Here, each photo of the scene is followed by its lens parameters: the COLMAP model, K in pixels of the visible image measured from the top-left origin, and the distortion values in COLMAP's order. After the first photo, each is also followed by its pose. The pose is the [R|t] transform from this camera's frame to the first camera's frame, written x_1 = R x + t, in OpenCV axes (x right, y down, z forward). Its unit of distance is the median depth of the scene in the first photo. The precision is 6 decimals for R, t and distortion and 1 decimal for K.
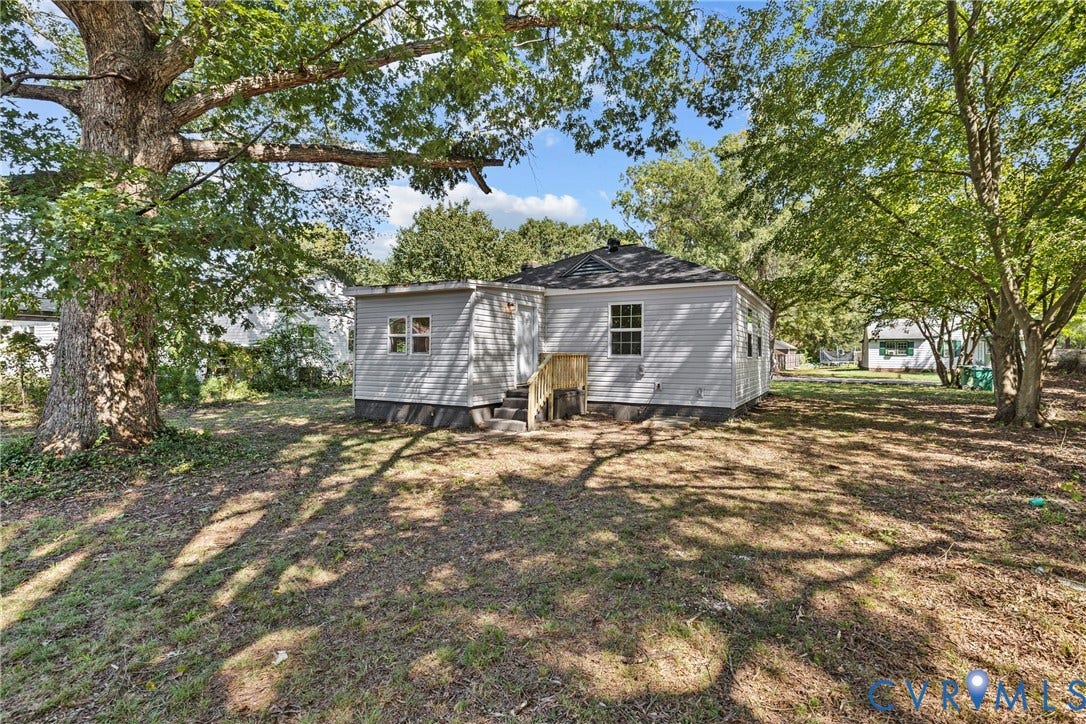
lens RADIAL K [[525.9, 0, 543.3], [0, 525.9, 344.7], [0, 0, 1]] dist [0.001048, 0.000548]
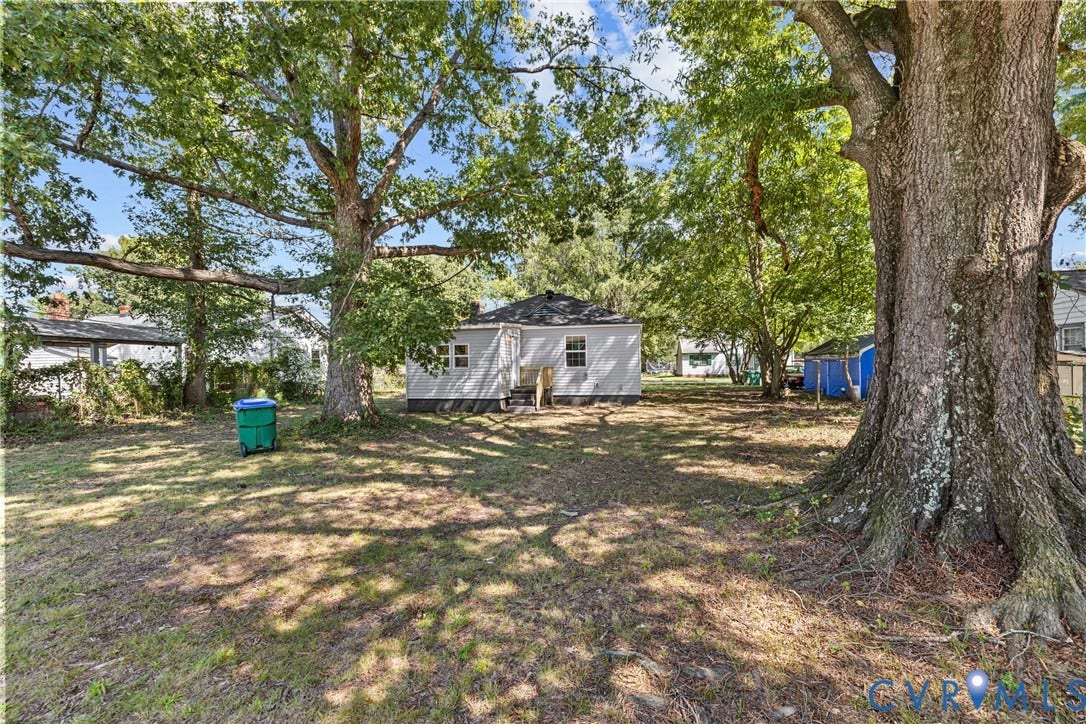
lens RADIAL K [[464.8, 0, 547.6], [0, 464.8, 361.8], [0, 0, 1]] dist [0.000736, -0.000063]
pose [[0.960975, -0.015665, 0.276192, -0.327423], [0.014699, 0.999876, 0.005567, -0.004381], [-0.276245, -0.001290, 0.961086, -0.375465]]
